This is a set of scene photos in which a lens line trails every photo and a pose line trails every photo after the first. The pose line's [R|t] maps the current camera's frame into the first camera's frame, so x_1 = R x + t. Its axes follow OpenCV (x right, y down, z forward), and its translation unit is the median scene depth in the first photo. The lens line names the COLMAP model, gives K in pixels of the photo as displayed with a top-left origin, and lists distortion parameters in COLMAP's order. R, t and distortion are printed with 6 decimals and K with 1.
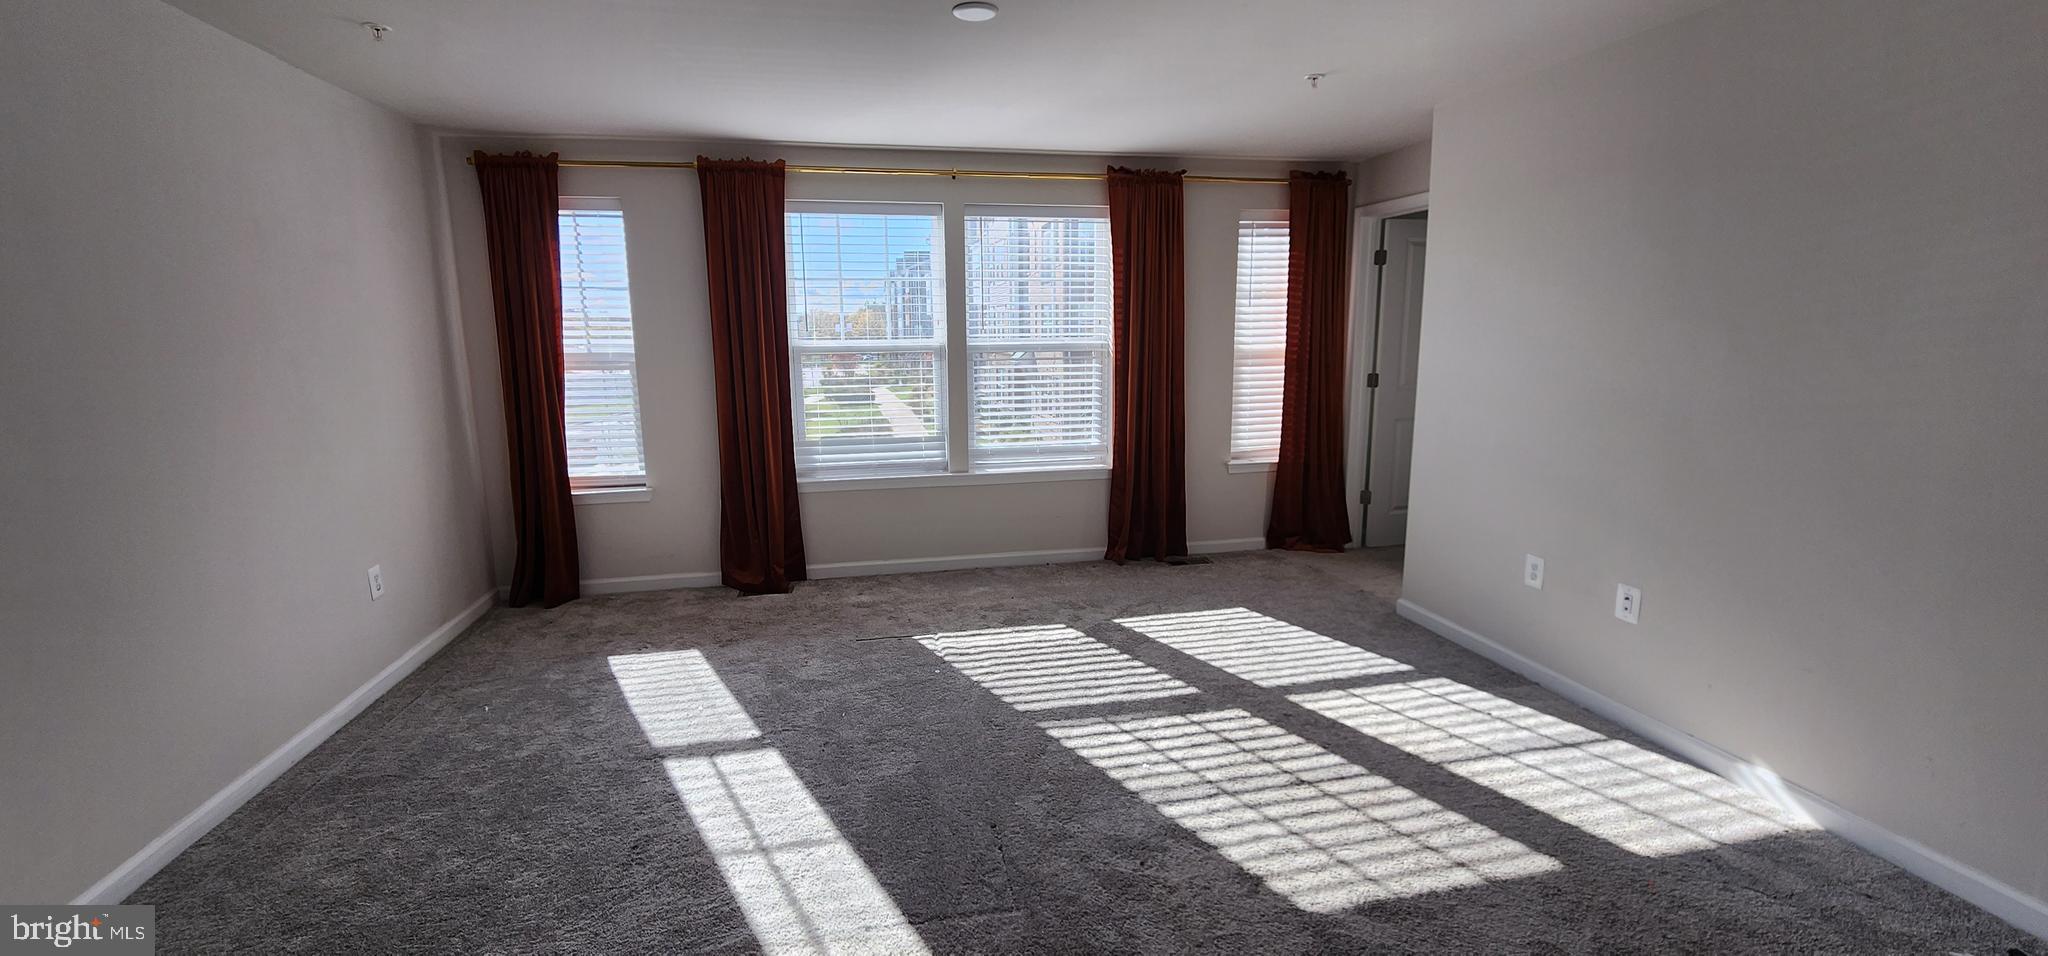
lens RADIAL K [[839.4, 0, 1014.7], [0, 839.4, 484.4], [0, 0, 1]] dist [-0.002261, -0.000902]
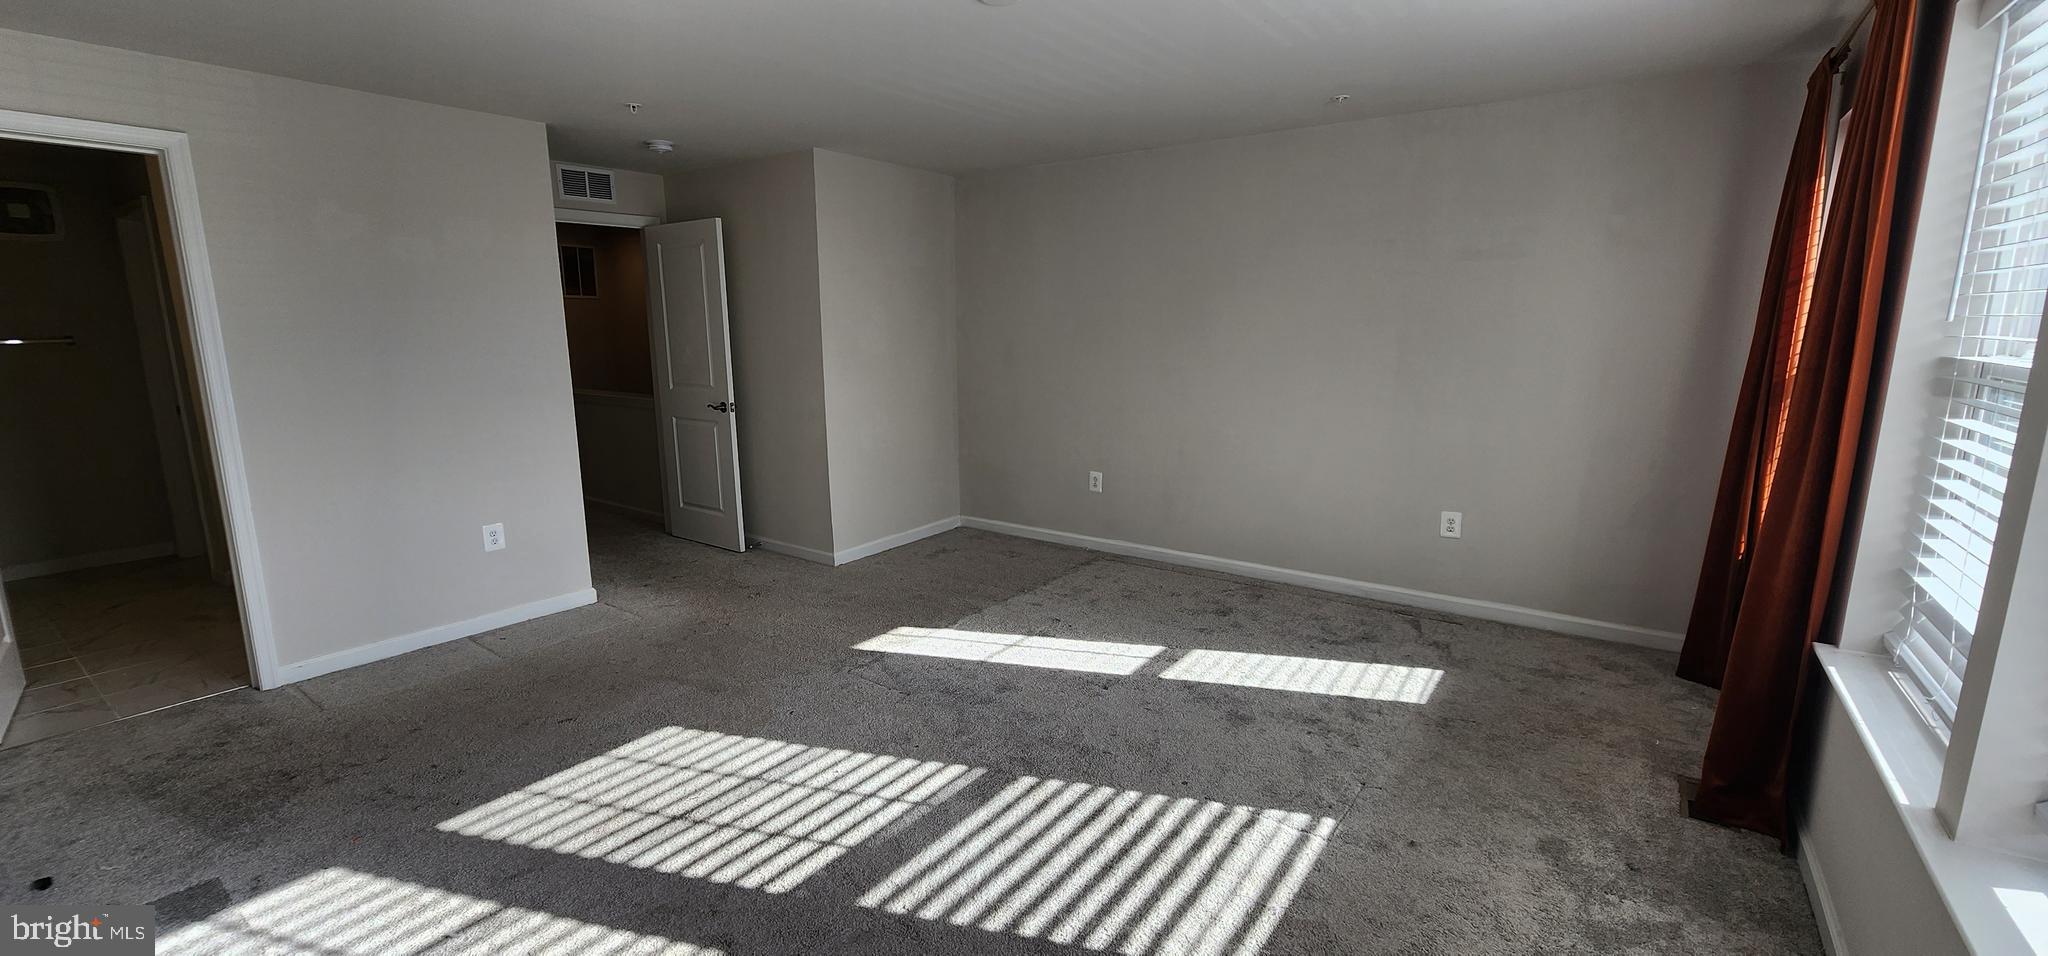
lens RADIAL K [[855.8, 0, 1024.0], [0, 855.8, 478.0], [0, 0, 1]] dist [-0.002181, -0.000440]
pose [[-0.735312, 0.138856, -0.663351, 0.457209], [-0.107811, 0.942357, 0.316765, -0.245903], [0.669099, 0.304437, -0.677956, 1.271469]]
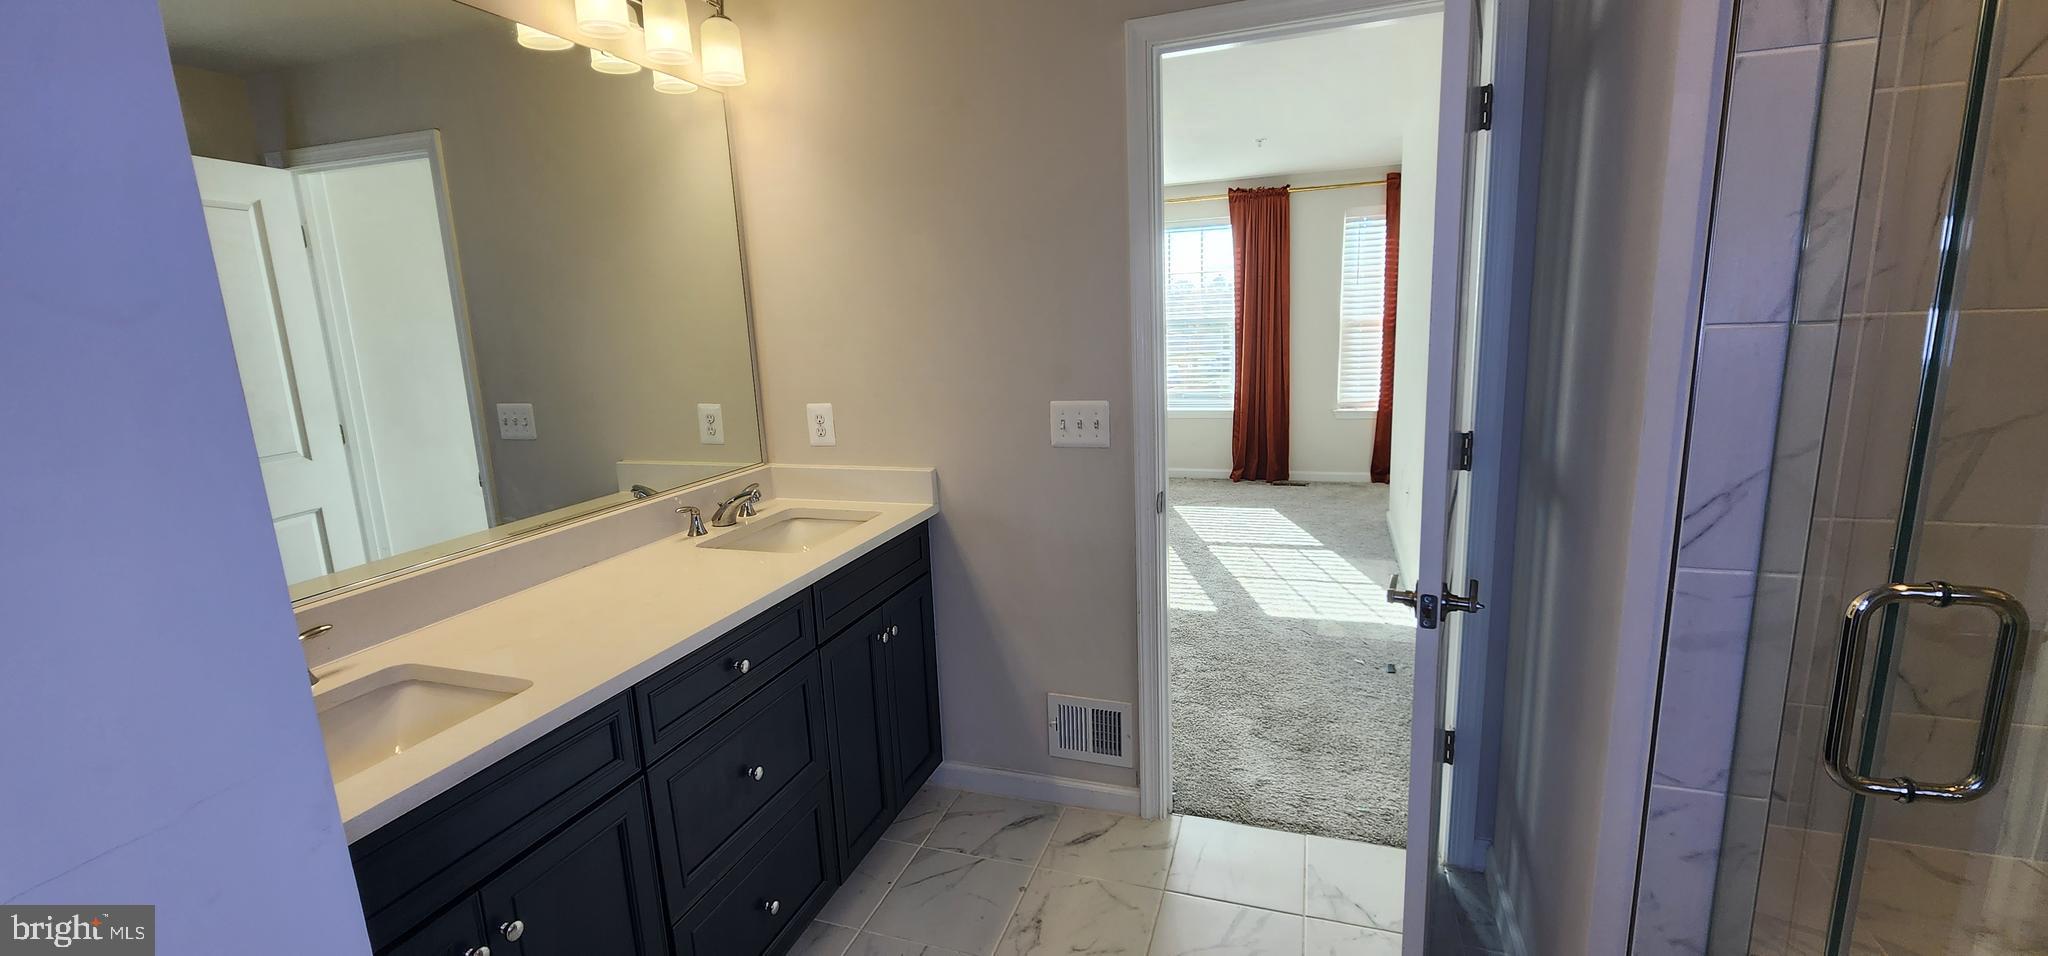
lens RADIAL K [[839.4, 0, 1014.7], [0, 839.4, 484.4], [0, 0, 1]] dist [-0.002261, -0.000902]
pose [[0.853624, 0.076102, -0.515301, 0.709683], [-0.059434, 0.997039, 0.048793, 0.073373], [0.517488, -0.011025, 0.855619, -0.461654]]
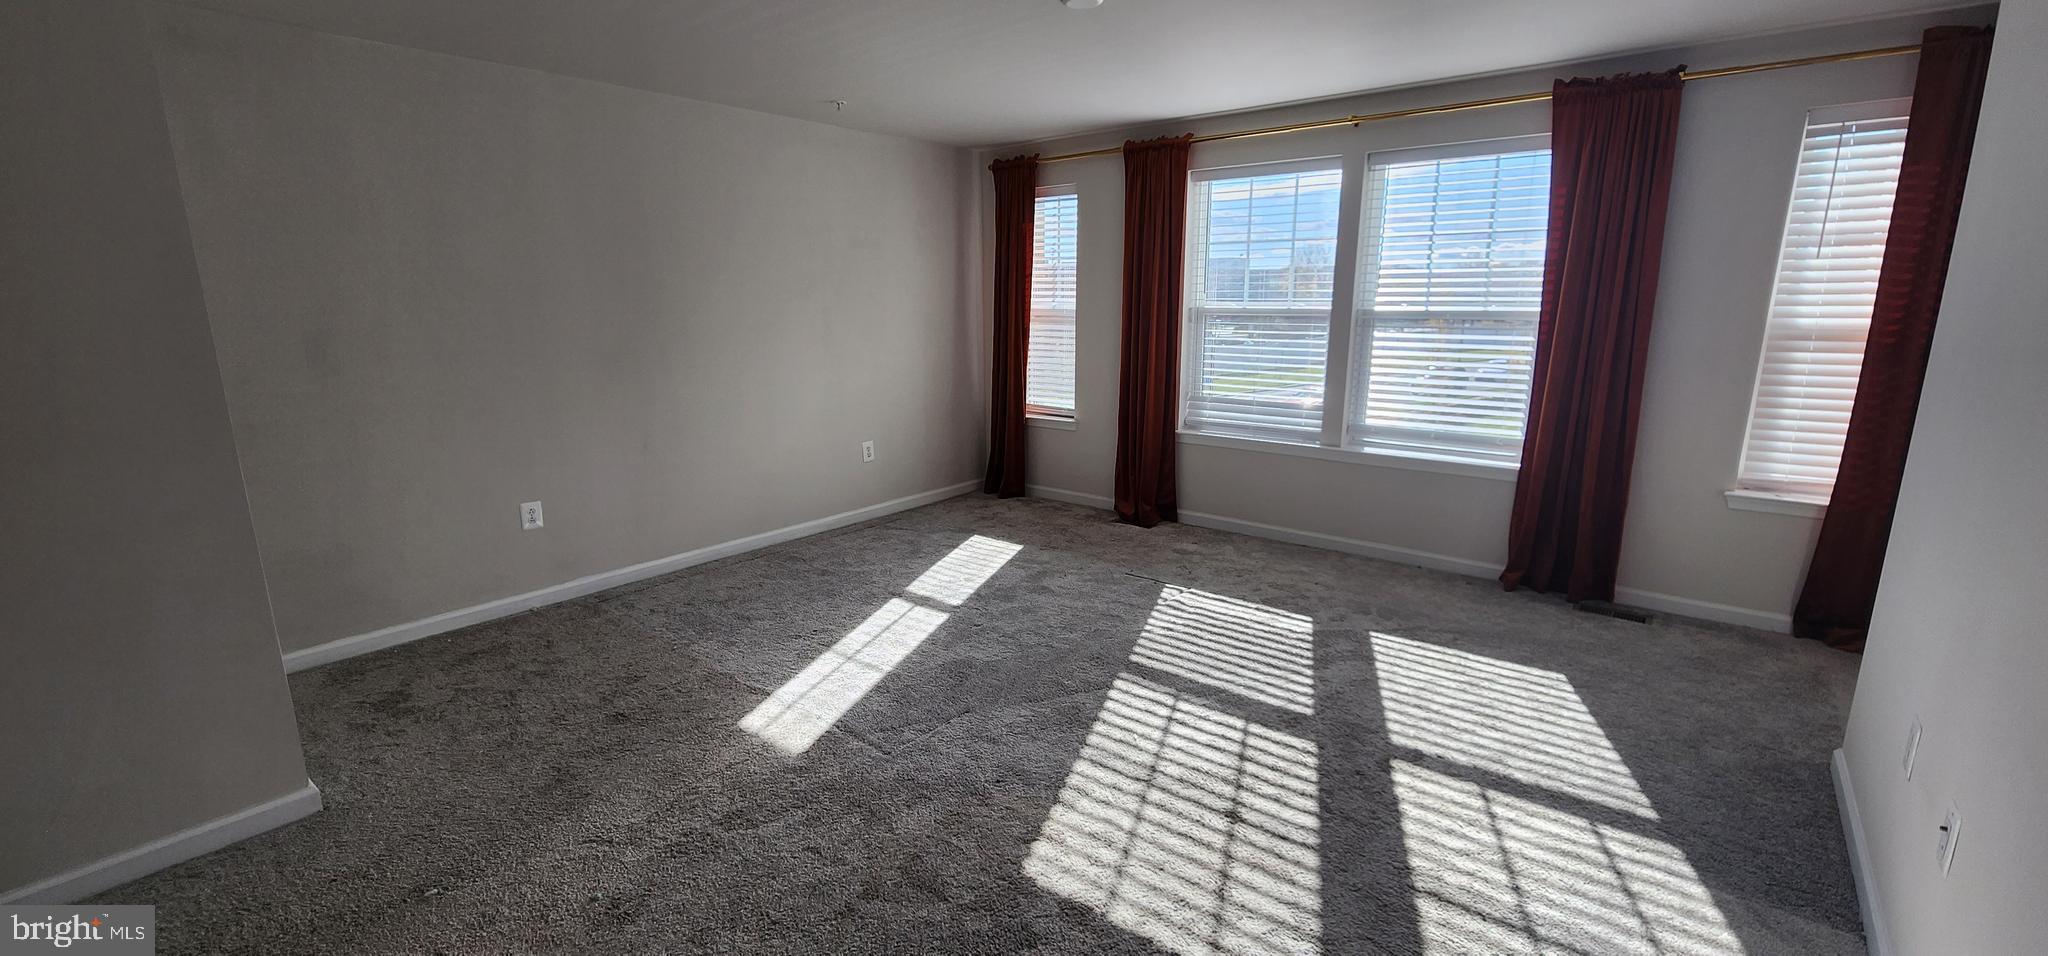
lens RADIAL K [[839.4, 0, 1014.7], [0, 839.4, 484.4], [0, 0, 1]] dist [-0.002261, -0.000902]
pose [[0.627236, 0.178960, -0.757989, 0.572818], [-0.140491, 0.983276, 0.115894, -0.041314], [0.766053, 0.033798, 0.641888, 0.174134]]
